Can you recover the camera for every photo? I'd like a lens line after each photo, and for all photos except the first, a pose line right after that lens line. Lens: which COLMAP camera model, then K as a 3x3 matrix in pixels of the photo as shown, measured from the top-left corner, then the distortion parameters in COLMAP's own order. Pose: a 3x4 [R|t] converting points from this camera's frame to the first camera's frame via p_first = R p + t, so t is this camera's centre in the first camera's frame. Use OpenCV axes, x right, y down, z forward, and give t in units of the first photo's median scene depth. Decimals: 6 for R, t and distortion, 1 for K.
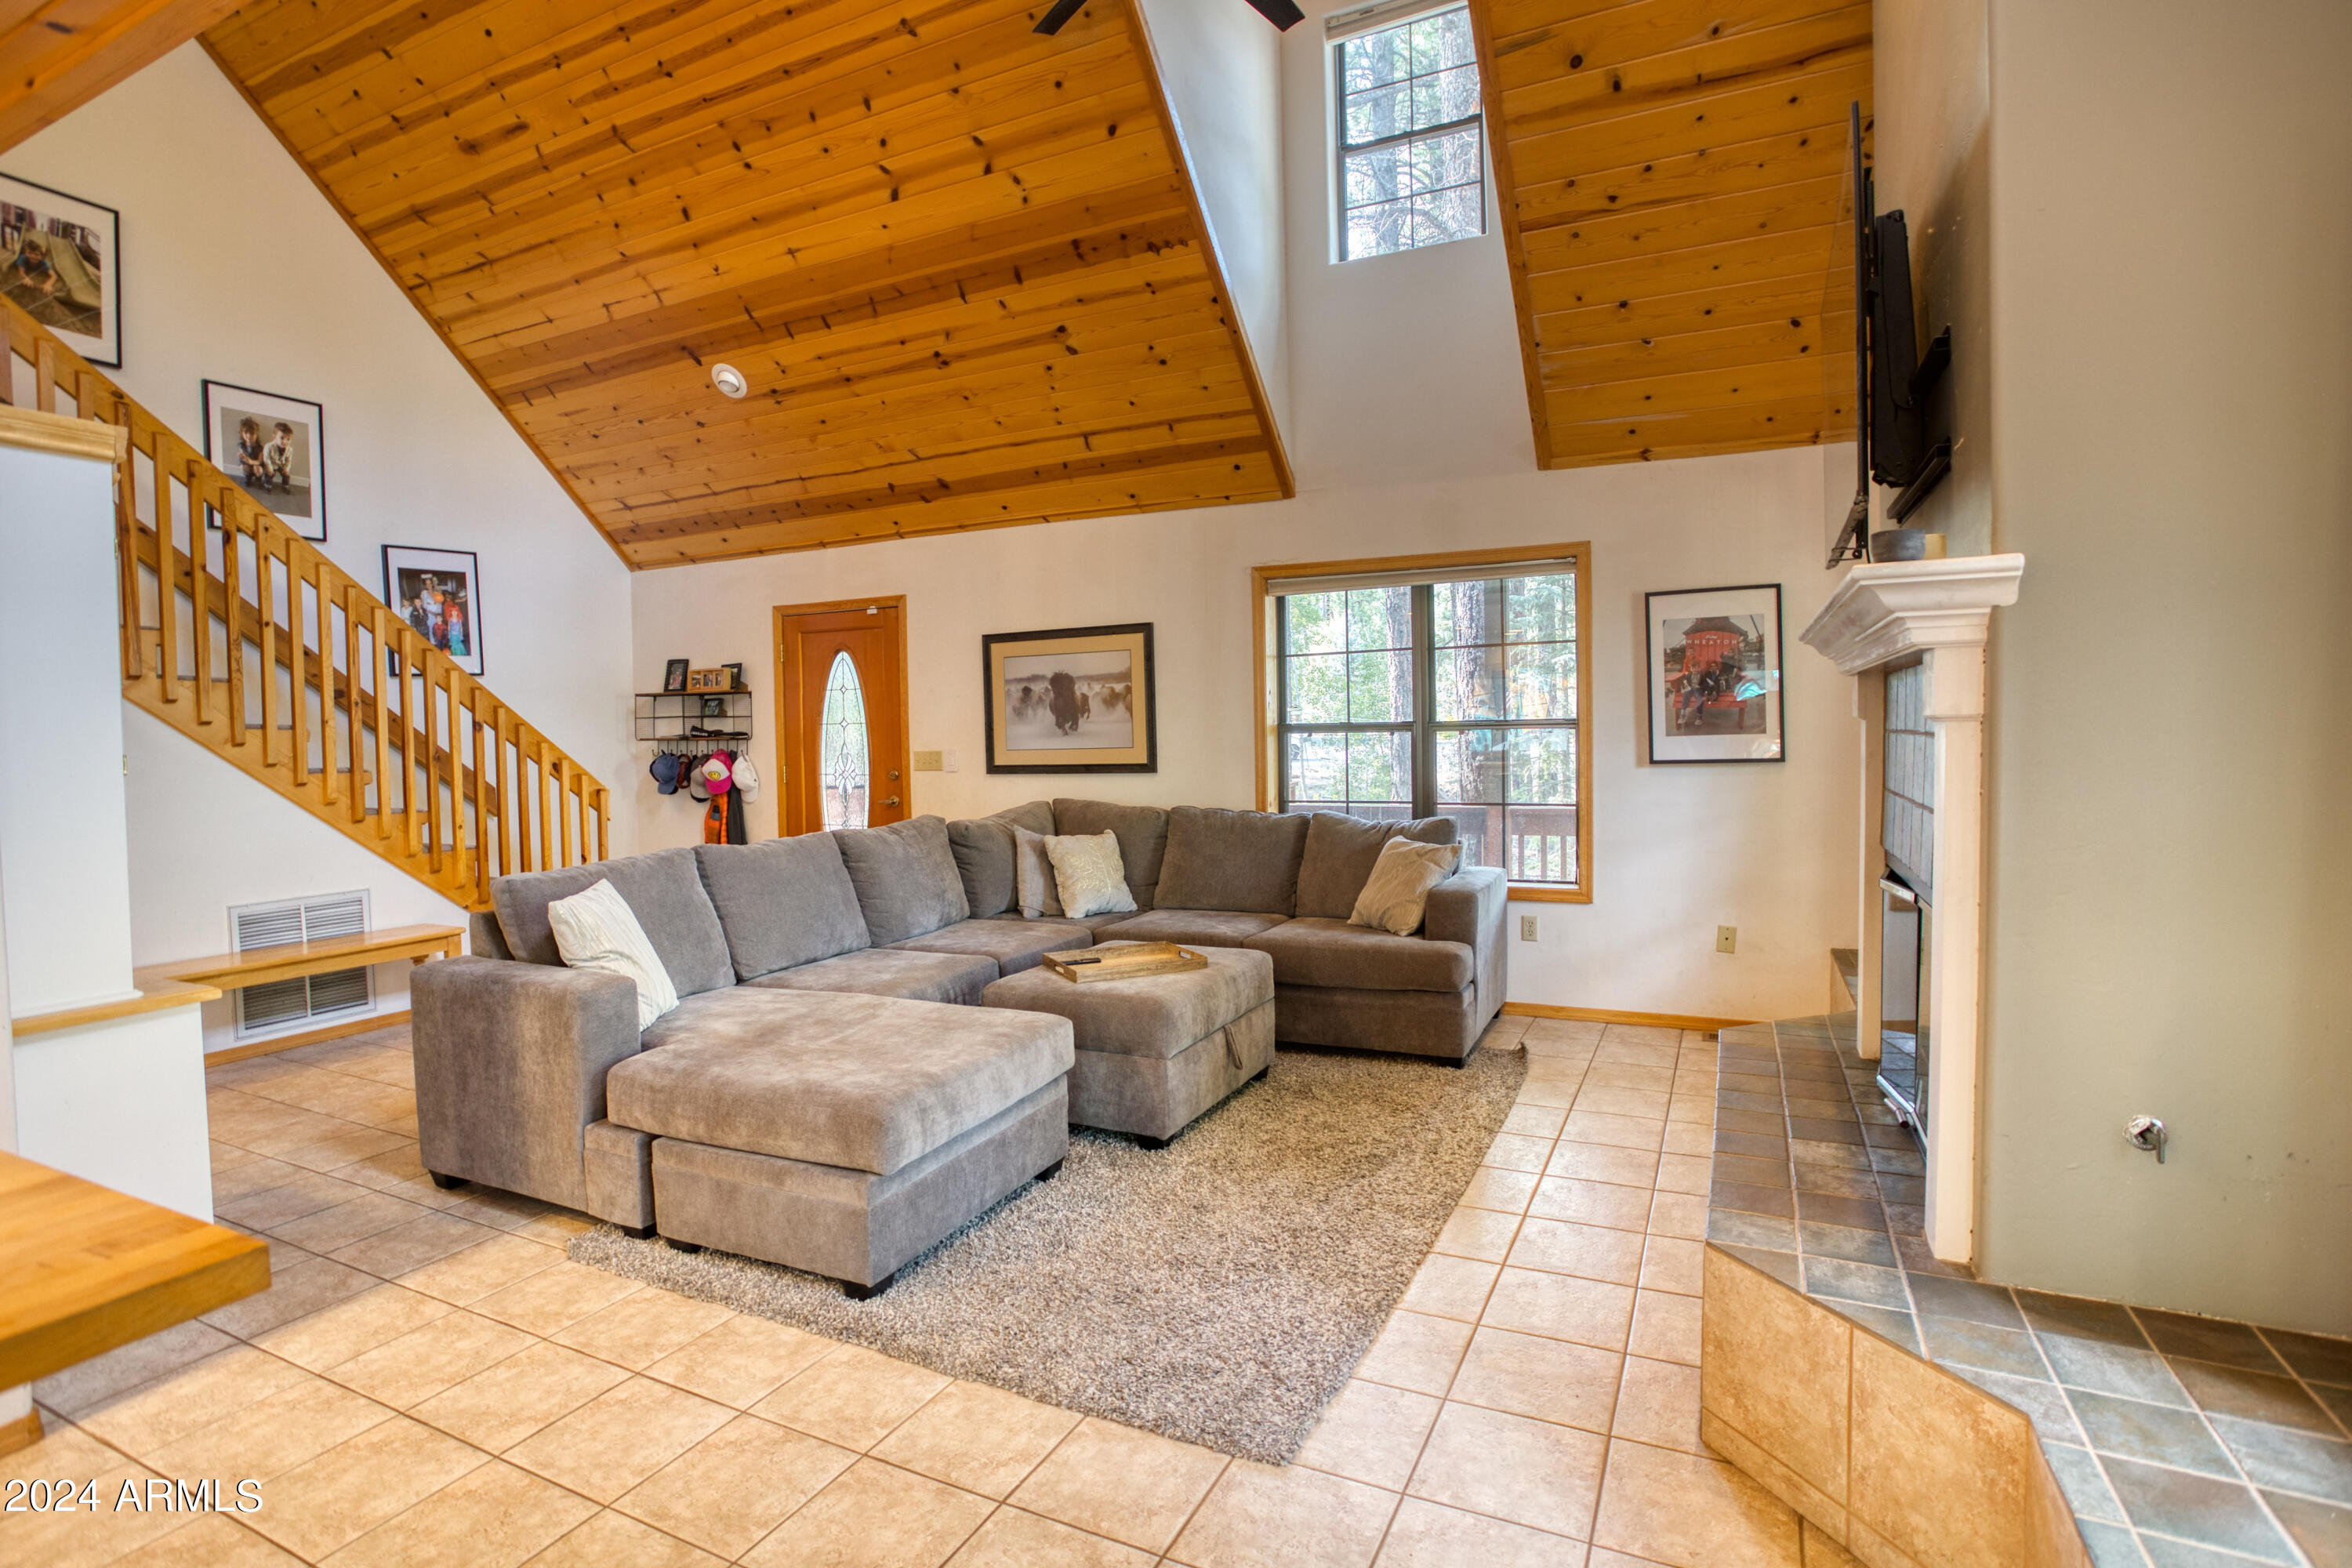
lens RADIAL K [[1133.6, 0, 1194.0], [0, 1133.6, 778.1], [0, 0, 1]] dist [-0.050799, 0.005170]
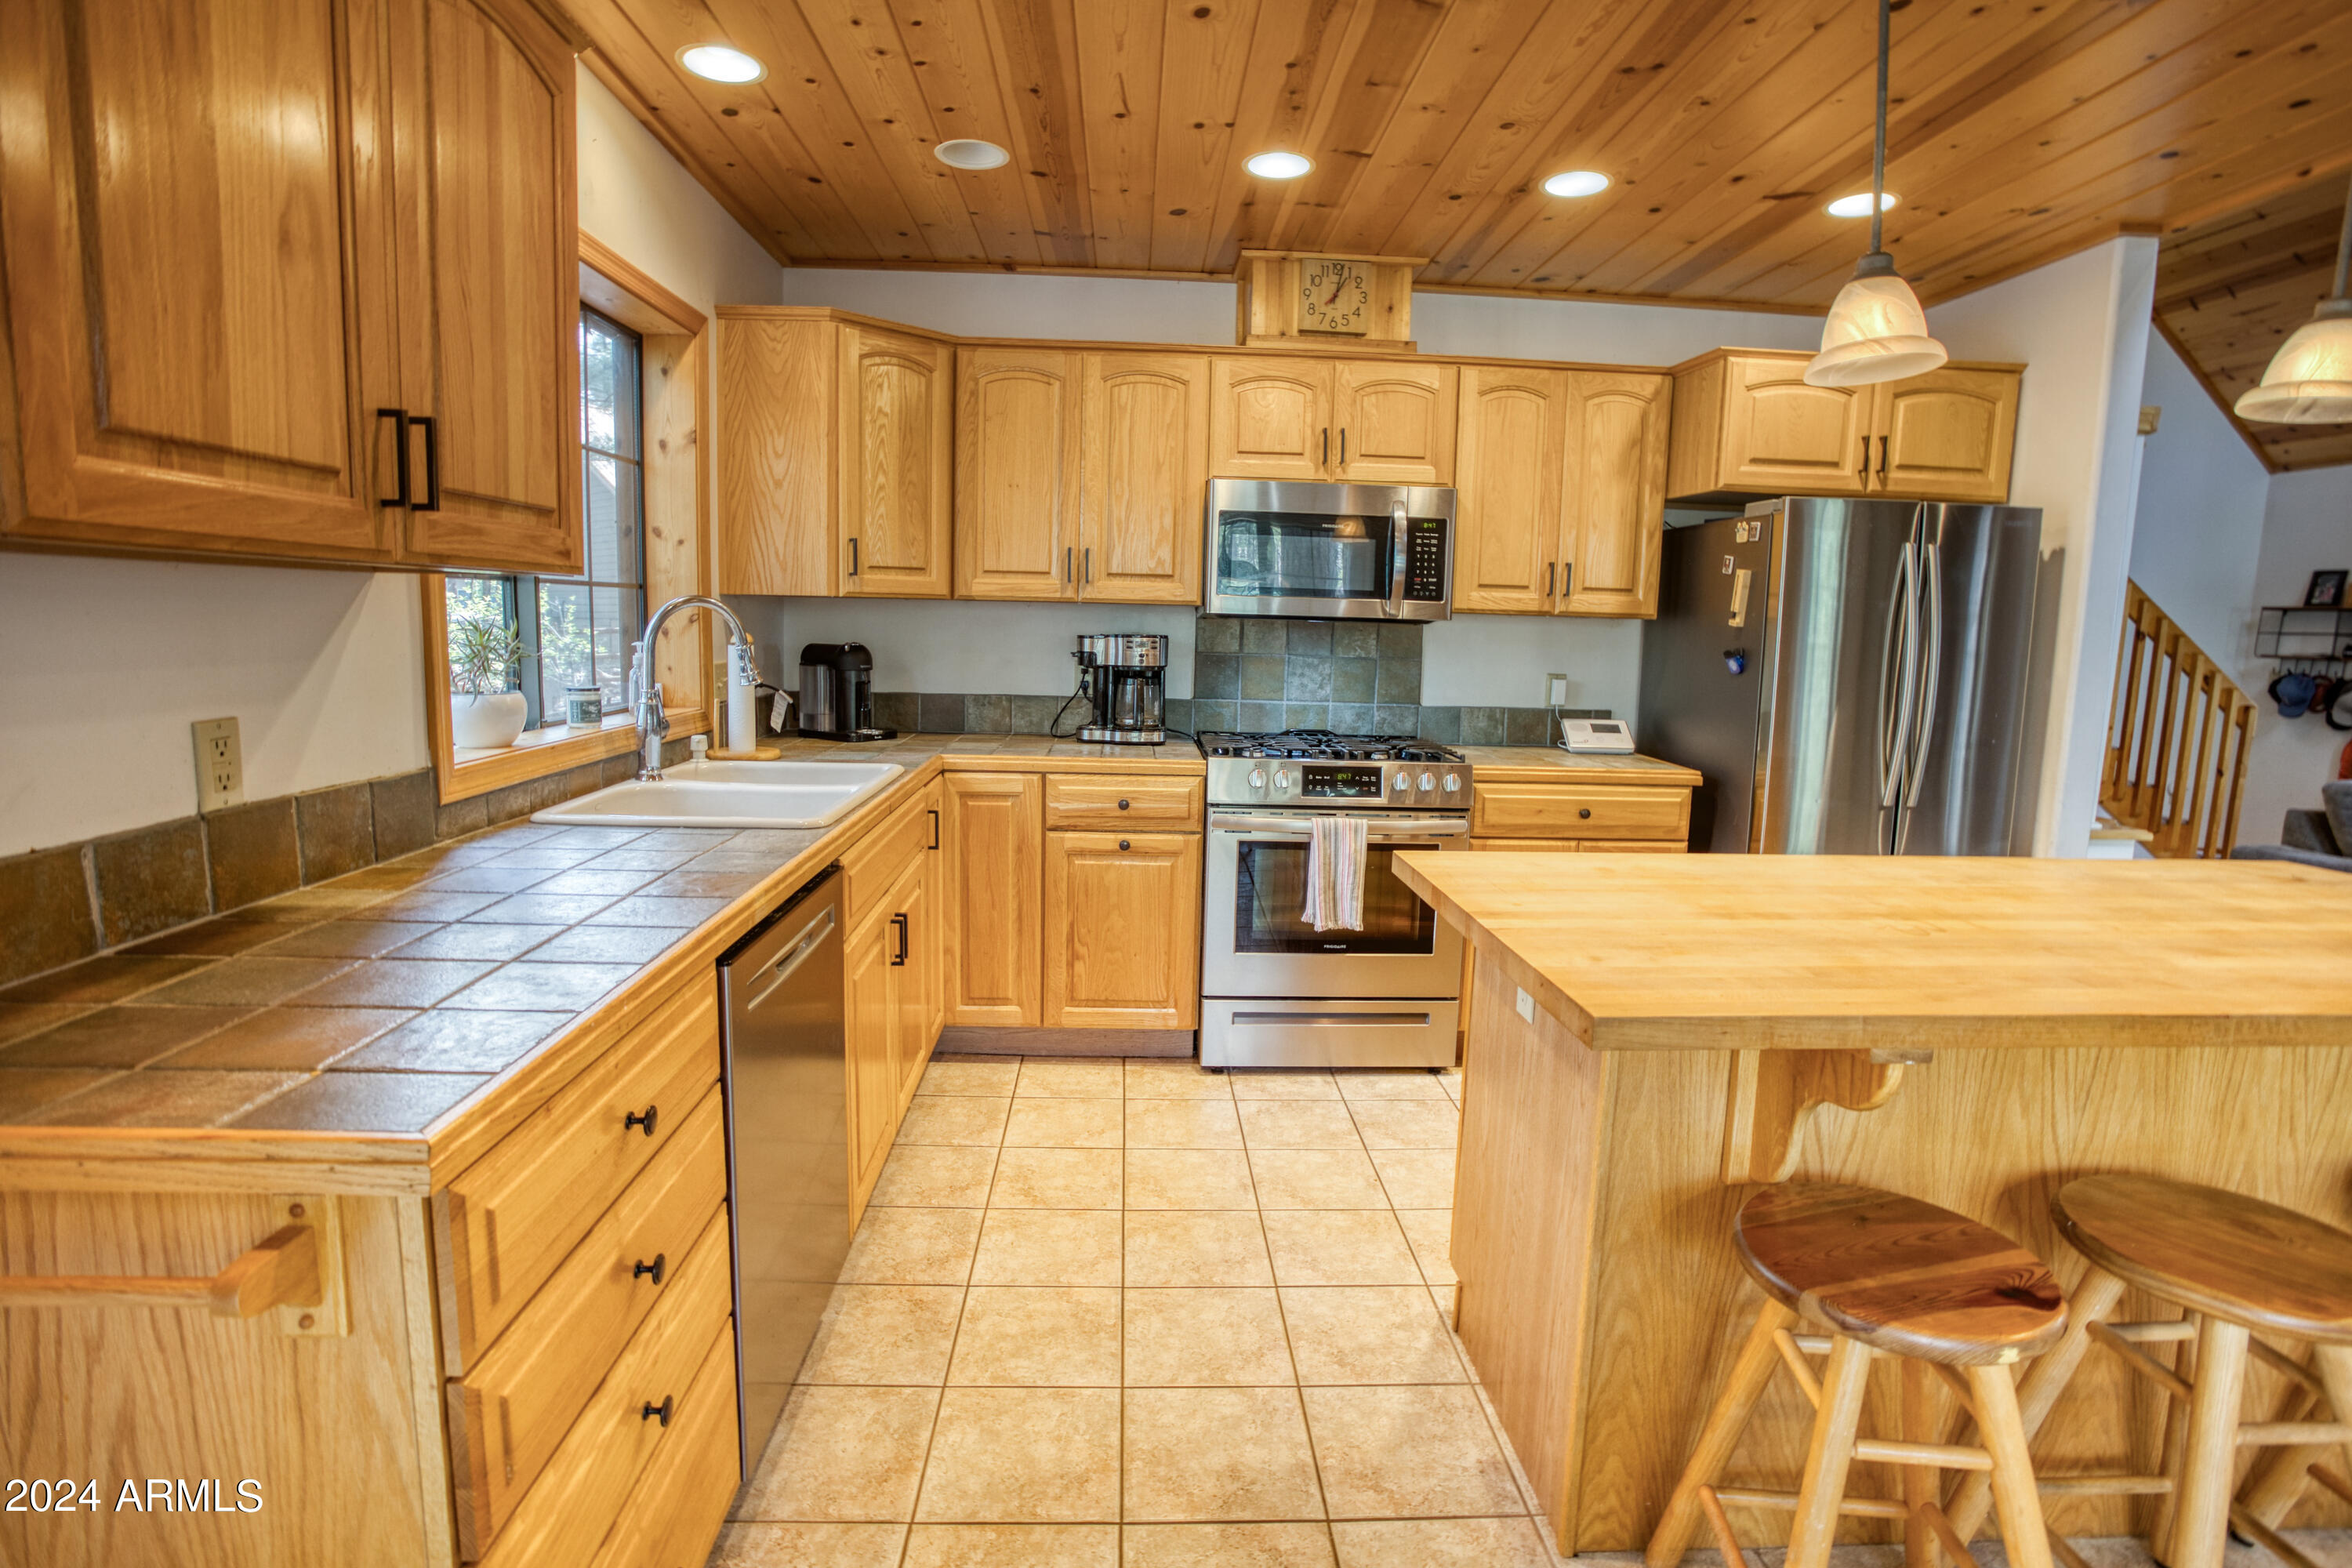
lens RADIAL K [[1133.6, 0, 1171.1], [0, 1133.6, 766.0], [0, 0, 1]] dist [-0.050799, 0.005170]
pose [[0.472068, 0.136196, -0.870978, -0.059905], [-0.066158, 0.990681, 0.119057, 0.004302], [0.879076, 0.001419, 0.476679, -0.107996]]
